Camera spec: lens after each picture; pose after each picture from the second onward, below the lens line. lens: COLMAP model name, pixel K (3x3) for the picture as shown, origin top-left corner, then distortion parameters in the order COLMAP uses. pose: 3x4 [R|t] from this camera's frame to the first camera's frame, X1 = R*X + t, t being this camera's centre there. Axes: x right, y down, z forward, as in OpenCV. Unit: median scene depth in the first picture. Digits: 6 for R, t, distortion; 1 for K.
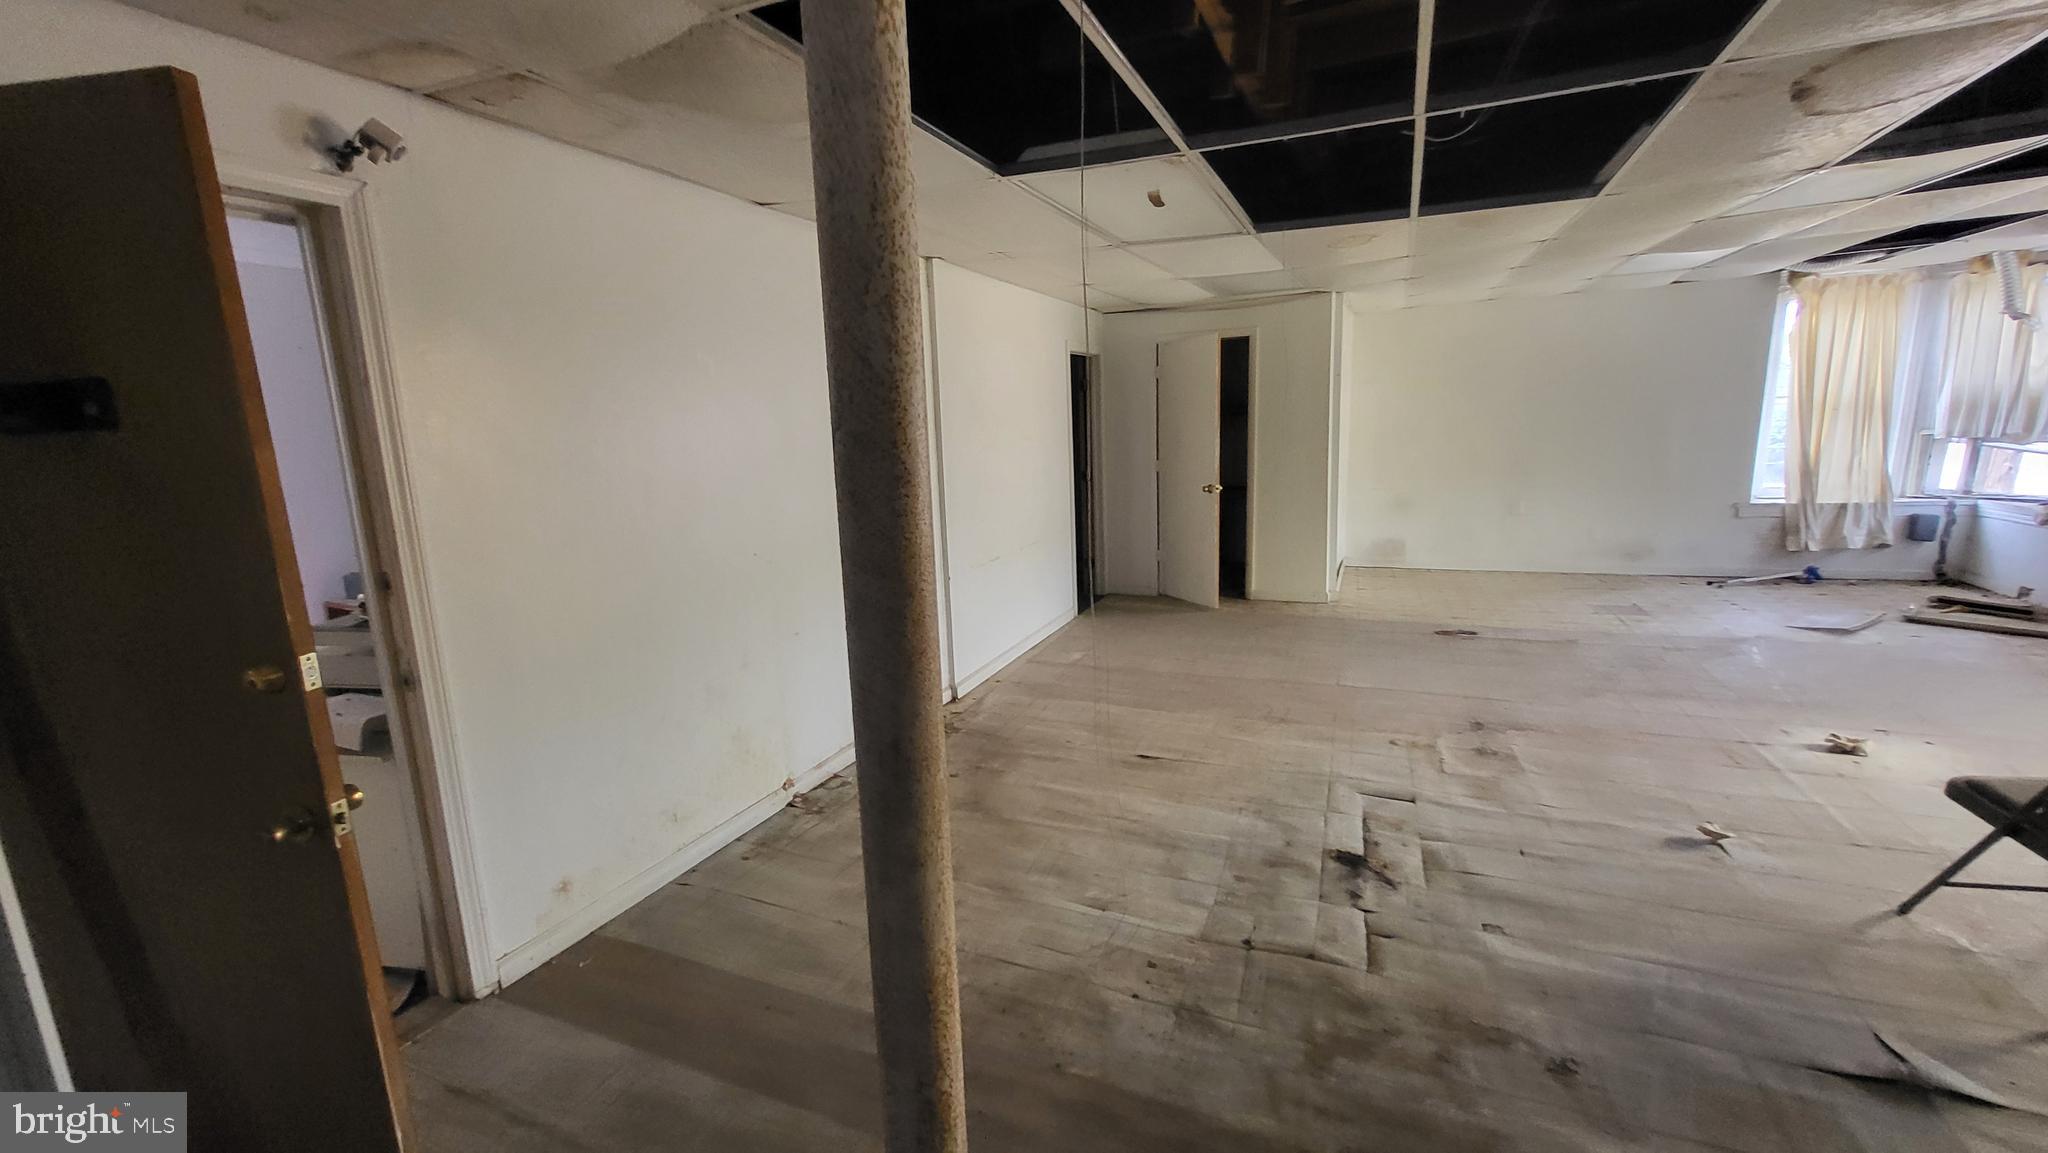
lens RADIAL K [[804.3, 0, 1008.4], [0, 804.3, 570.9], [0, 0, 1]] dist [0.002872, -0.001538]
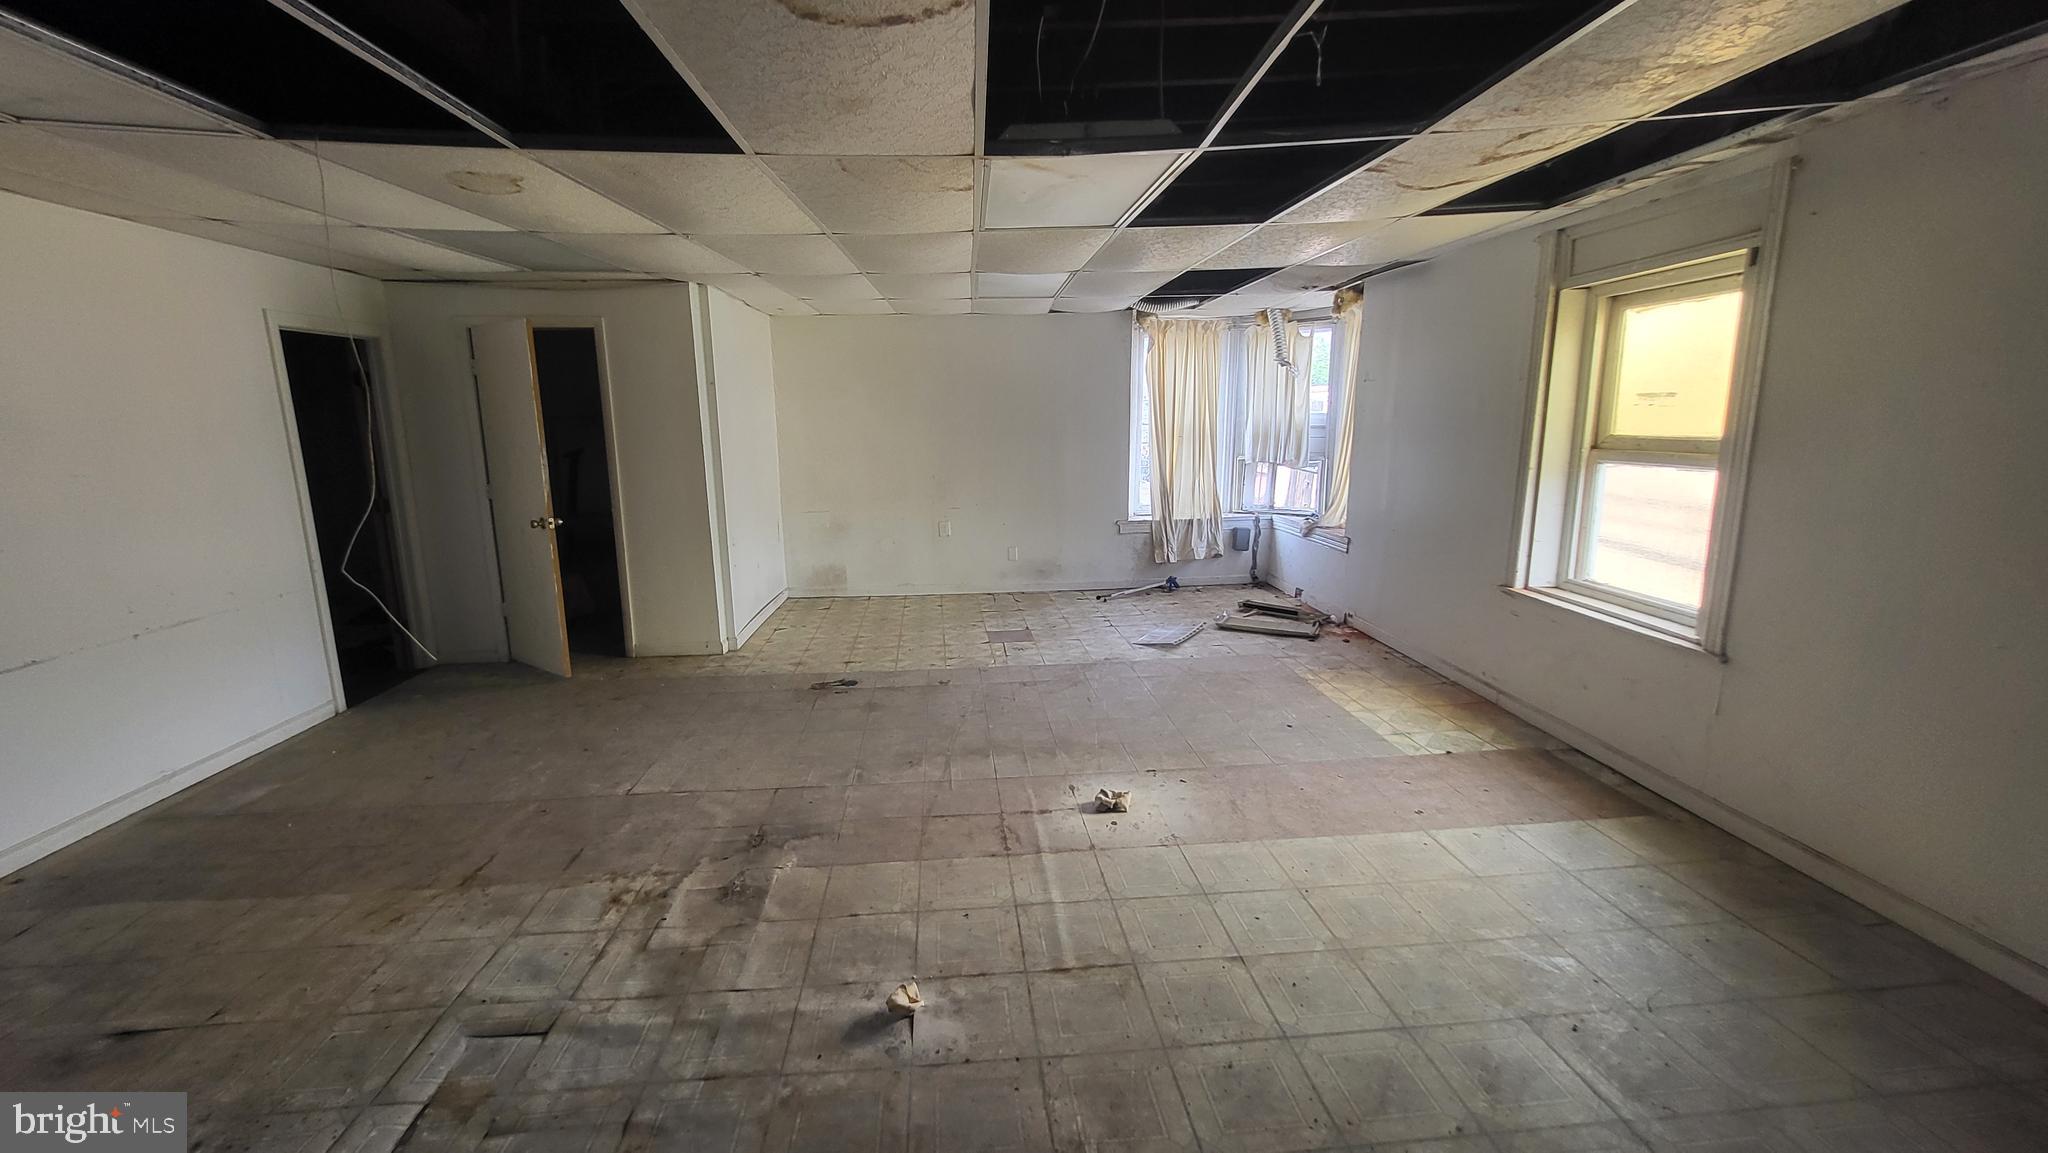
lens RADIAL K [[804.3, 0, 1006.6], [0, 804.3, 572.7], [0, 0, 1]] dist [0.002872, -0.001538]
pose [[0.882816, -0.057891, 0.466137, 0.301554], [0.059428, 0.998167, 0.011415, -0.040989], [-0.465944, 0.017624, 0.884639, 0.129673]]
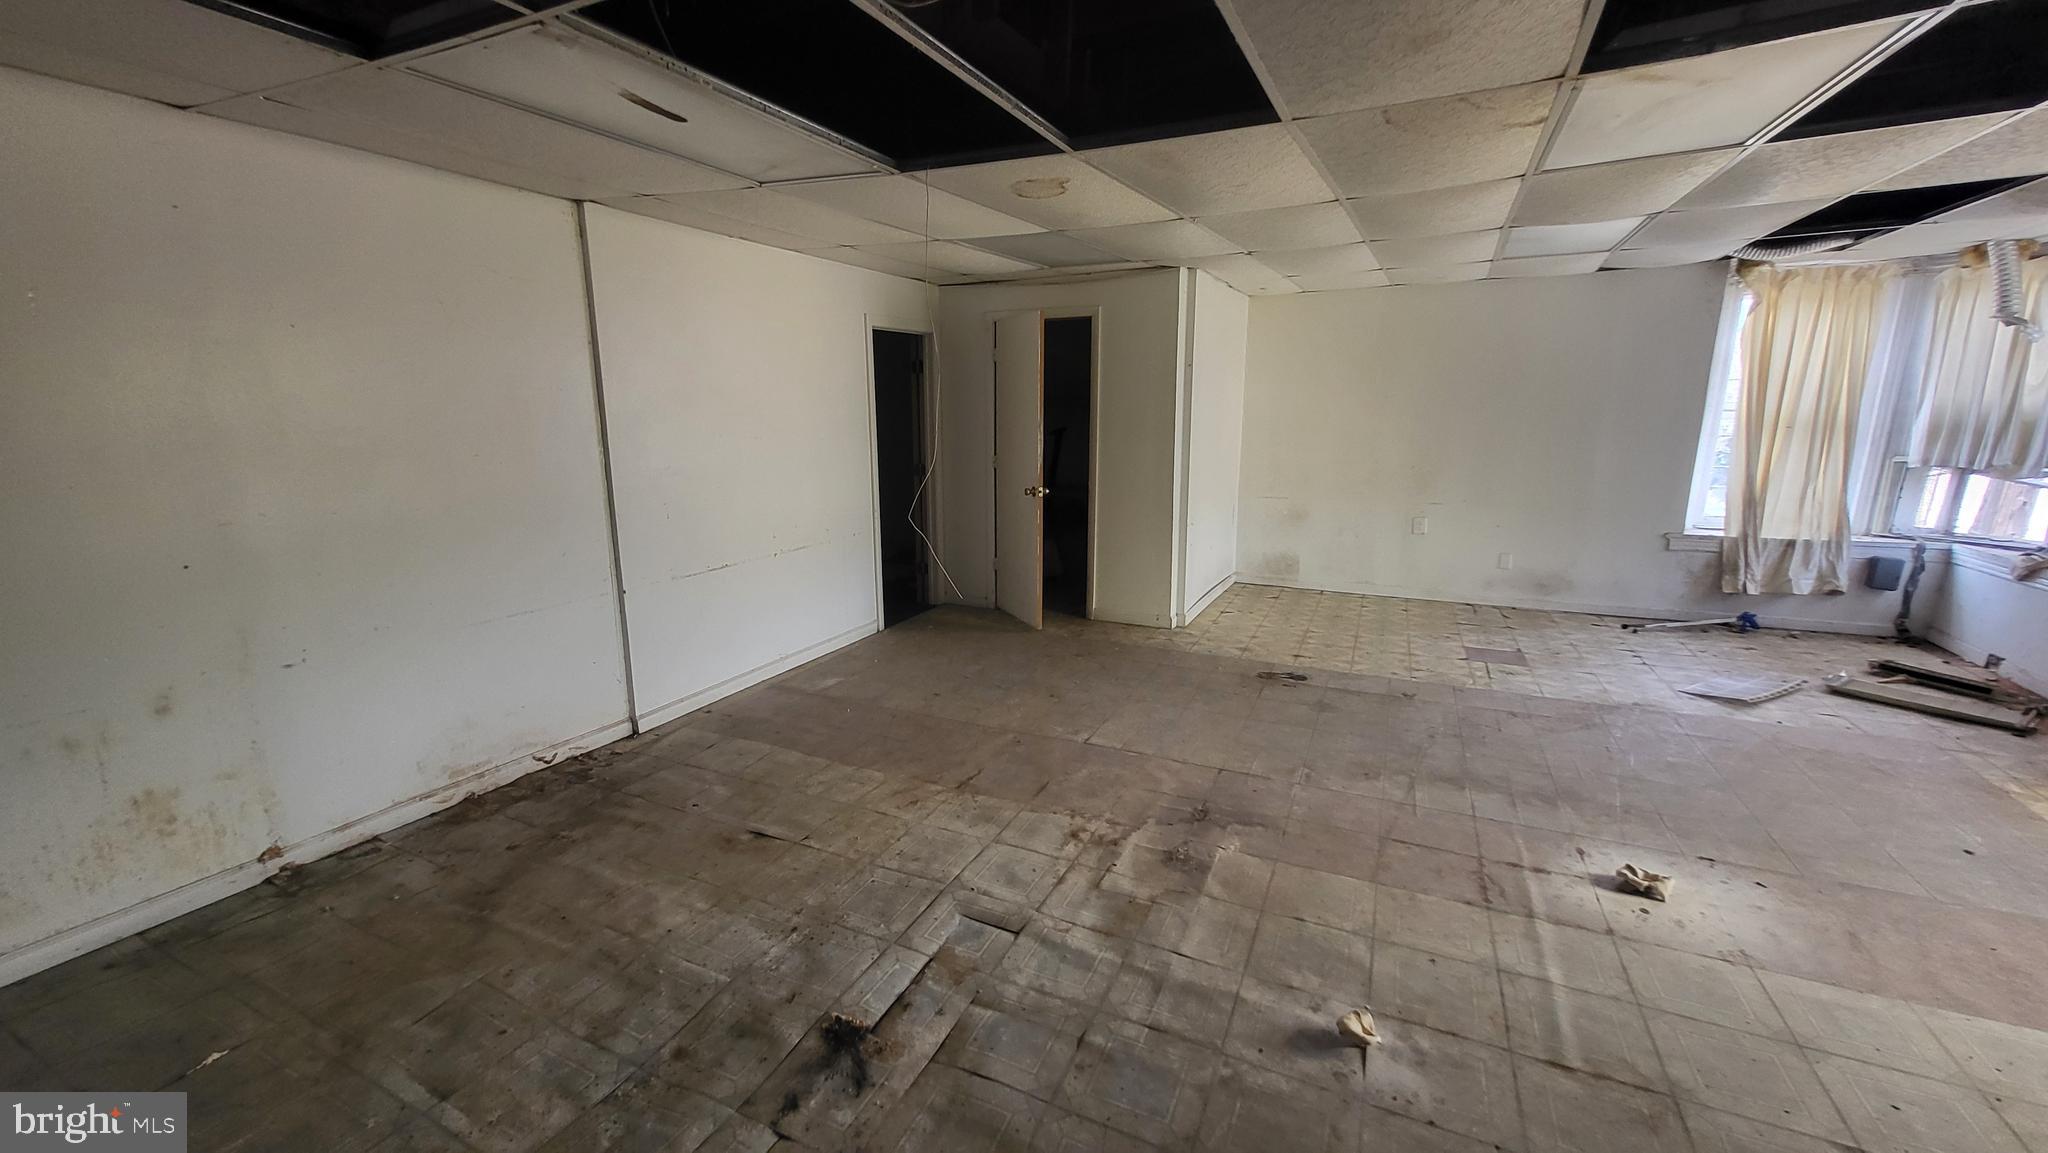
lens RADIAL K [[804.3, 0, 1007.7], [0, 804.3, 571.9], [0, 0, 1]] dist [0.002872, -0.001538]
pose [[0.998305, 0.044578, -0.037427, 0.277803], [-0.043722, 0.998770, 0.023384, -0.037519], [0.038423, -0.021708, 0.999026, 0.140657]]
